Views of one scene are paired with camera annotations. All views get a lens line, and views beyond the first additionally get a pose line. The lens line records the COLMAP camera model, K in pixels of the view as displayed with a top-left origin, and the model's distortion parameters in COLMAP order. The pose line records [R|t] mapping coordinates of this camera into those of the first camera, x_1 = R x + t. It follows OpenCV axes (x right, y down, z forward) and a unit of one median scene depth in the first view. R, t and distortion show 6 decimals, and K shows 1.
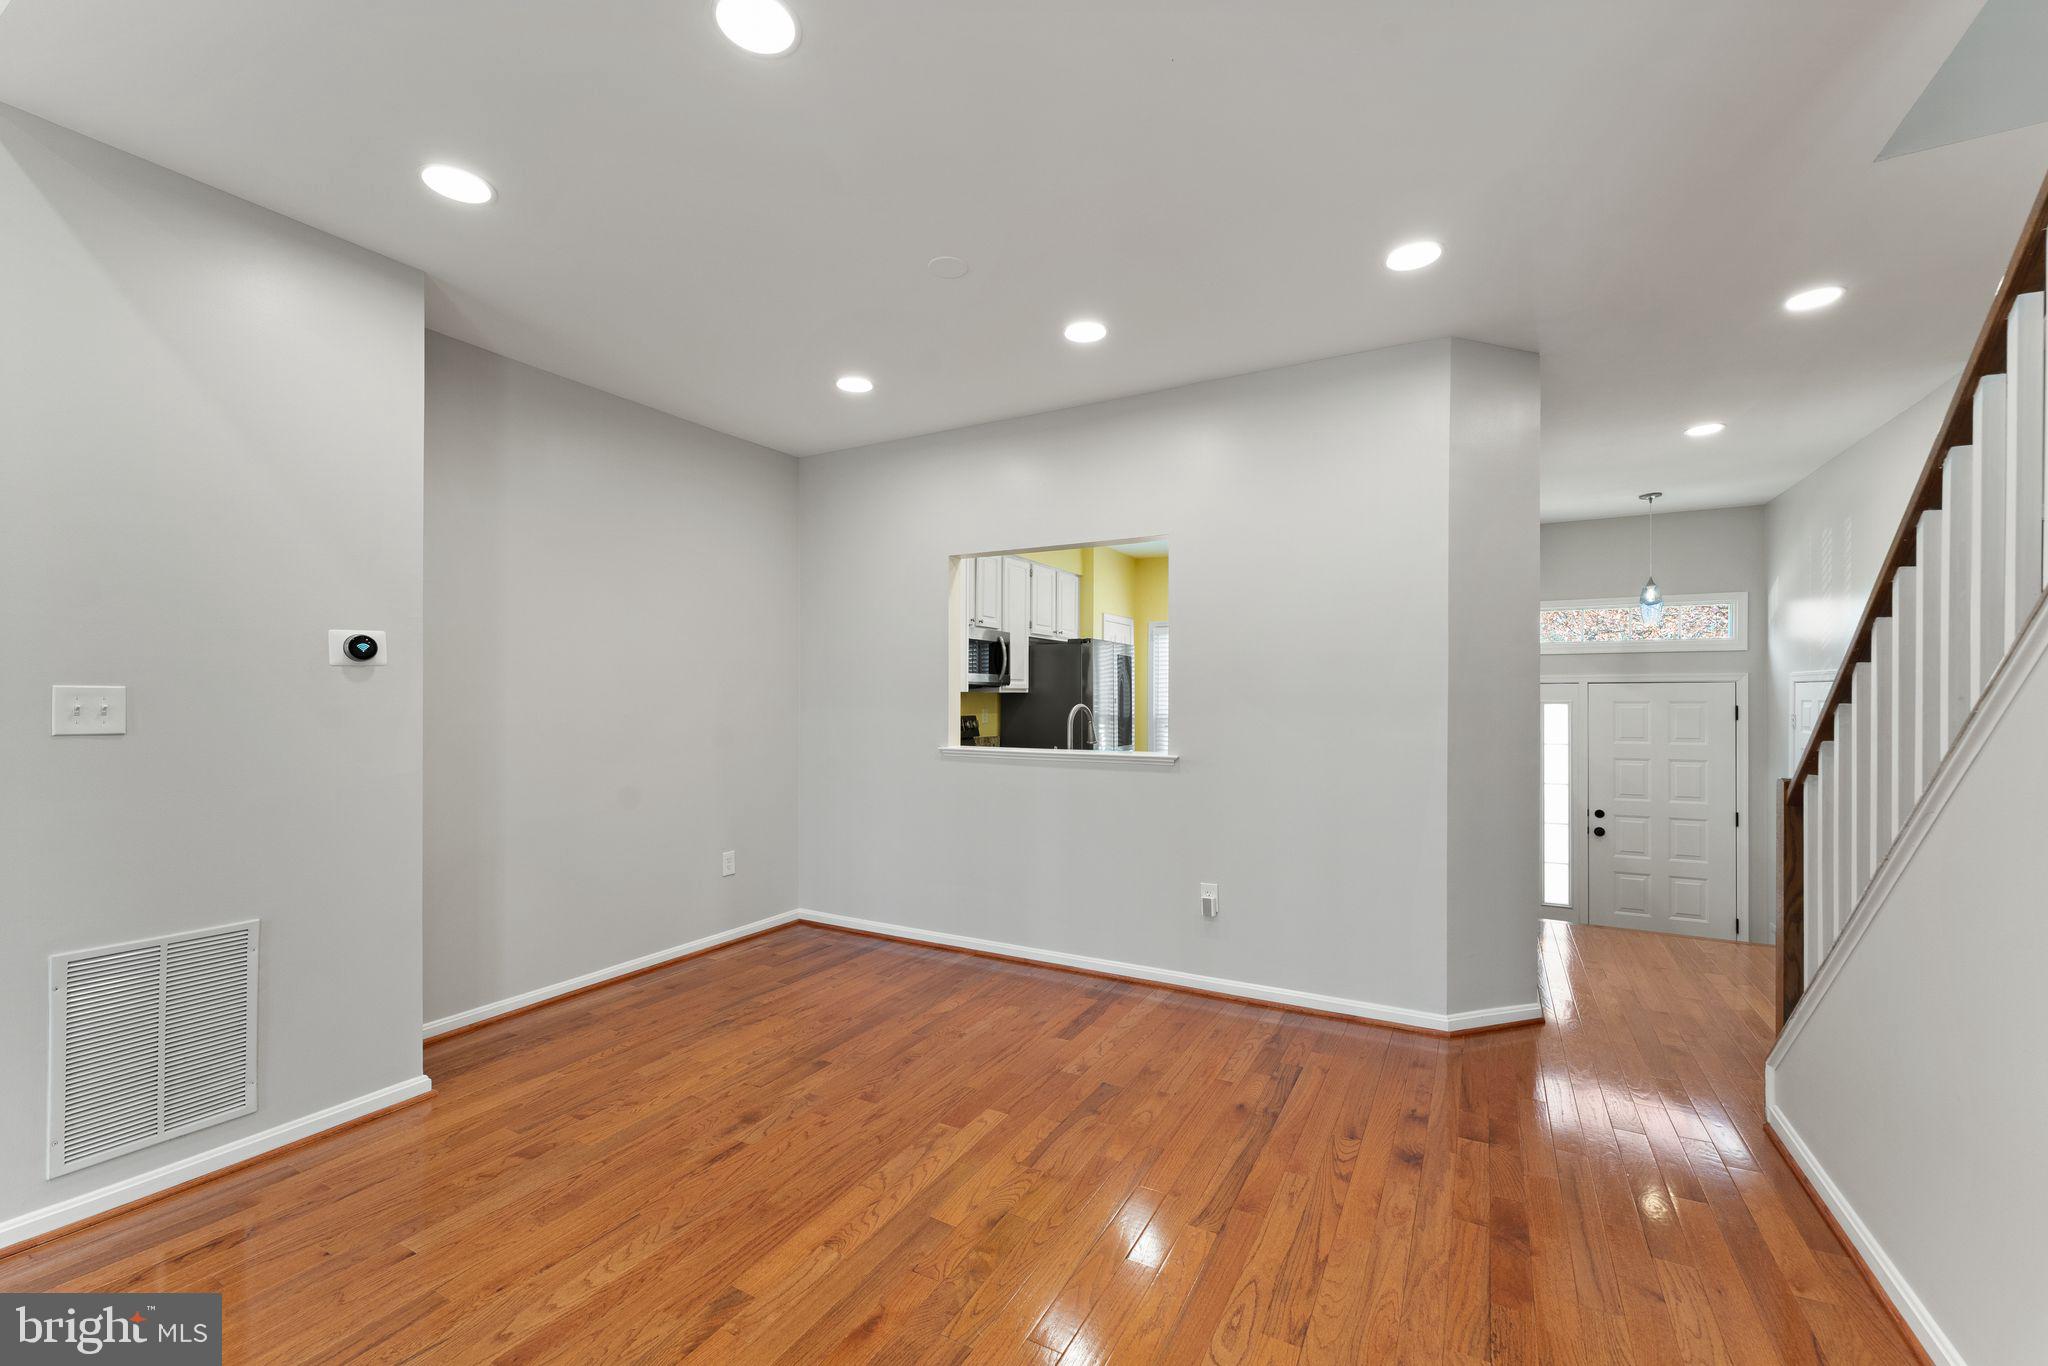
lens RADIAL K [[834.6, 0, 1027.0], [0, 834.6, 702.9], [0, 0, 1]] dist [0.000739, -0.000327]
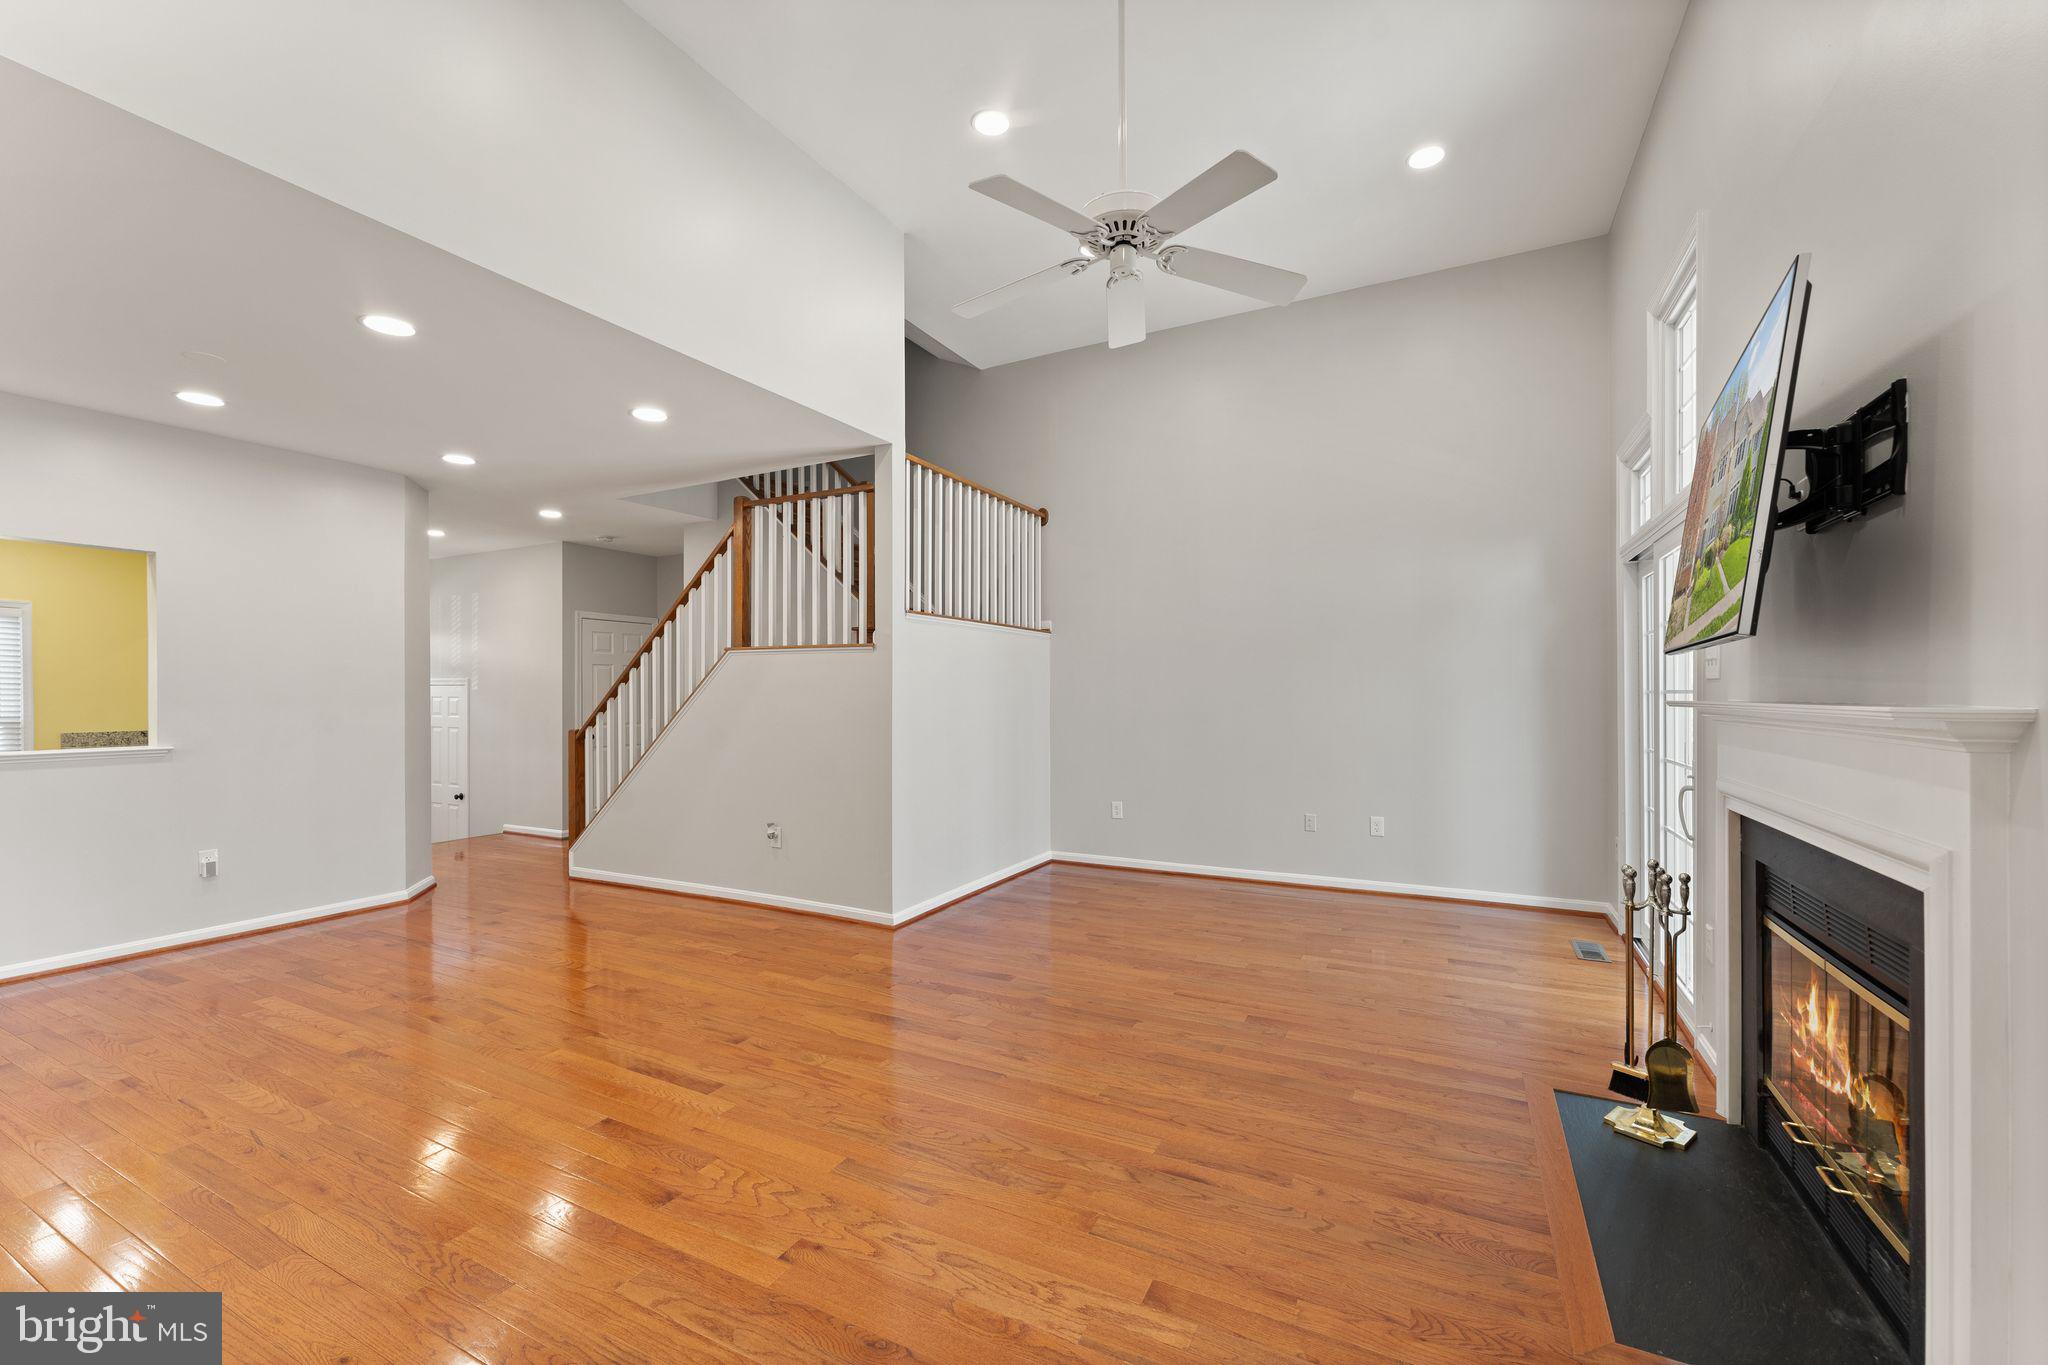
lens RADIAL K [[834.6, 0, 1027.6], [0, 834.6, 698.5], [0, 0, 1]] dist [0.000739, -0.000327]
pose [[-0.028165, -0.005136, 0.999590, -1.203575], [0.009069, 0.999944, 0.005394, 0.000281], [-0.999562, 0.009217, -0.028117, -0.185000]]
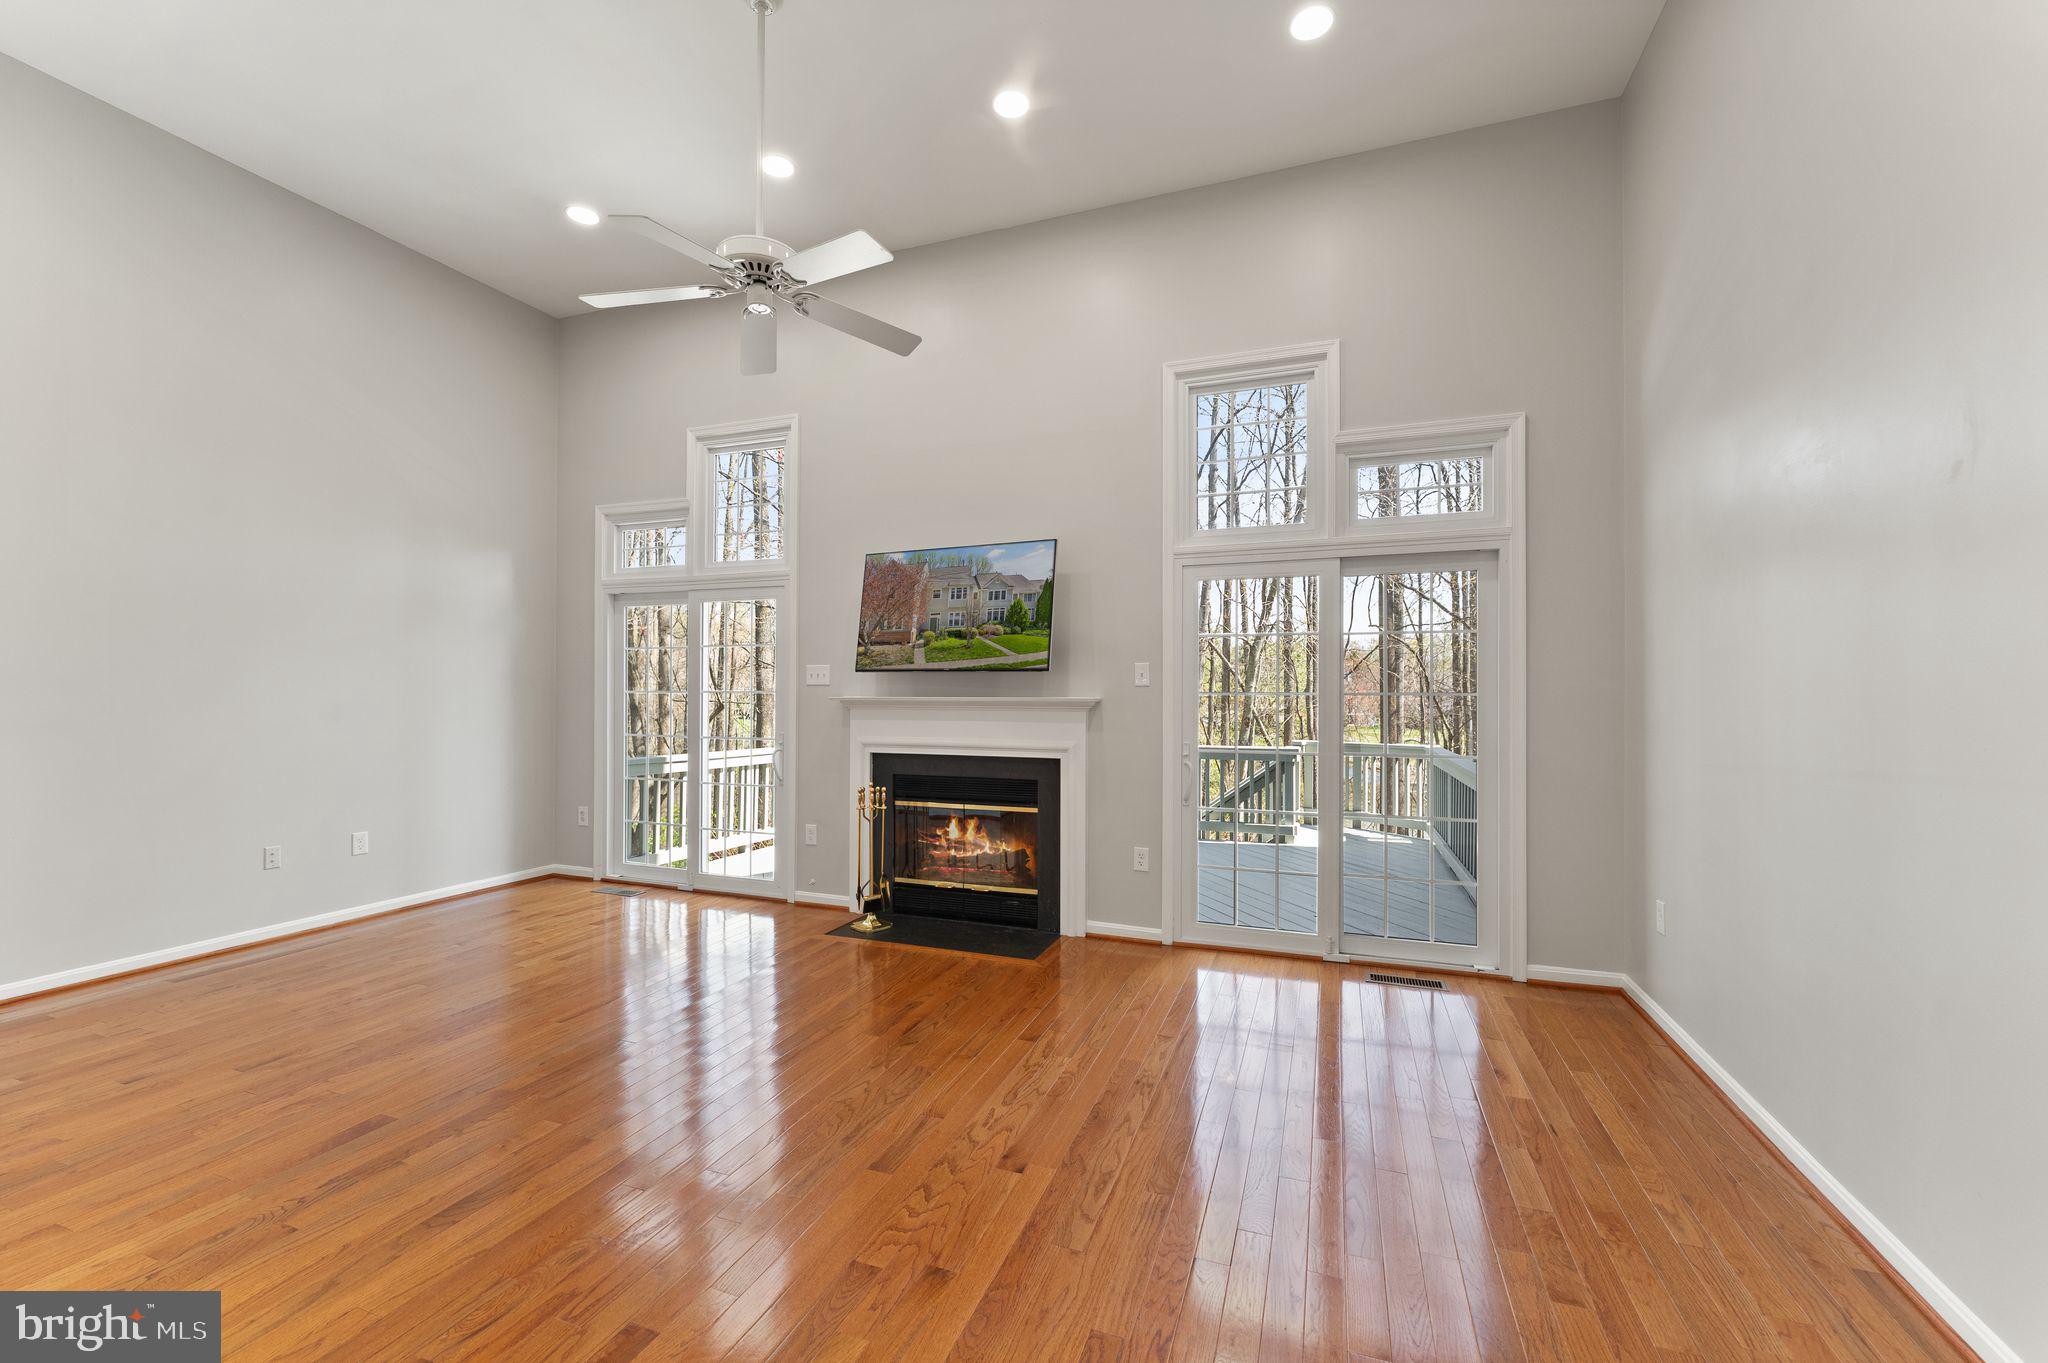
lens RADIAL K [[834.6, 0, 1020.1], [0, 834.6, 688.1], [0, 0, 1]] dist [0.000739, -0.000327]
pose [[-0.989240, -0.003355, -0.146263, -0.469489], [-0.003469, 0.999994, 0.000529, -0.005706], [0.146260, 0.001031, -0.989246, 0.708344]]
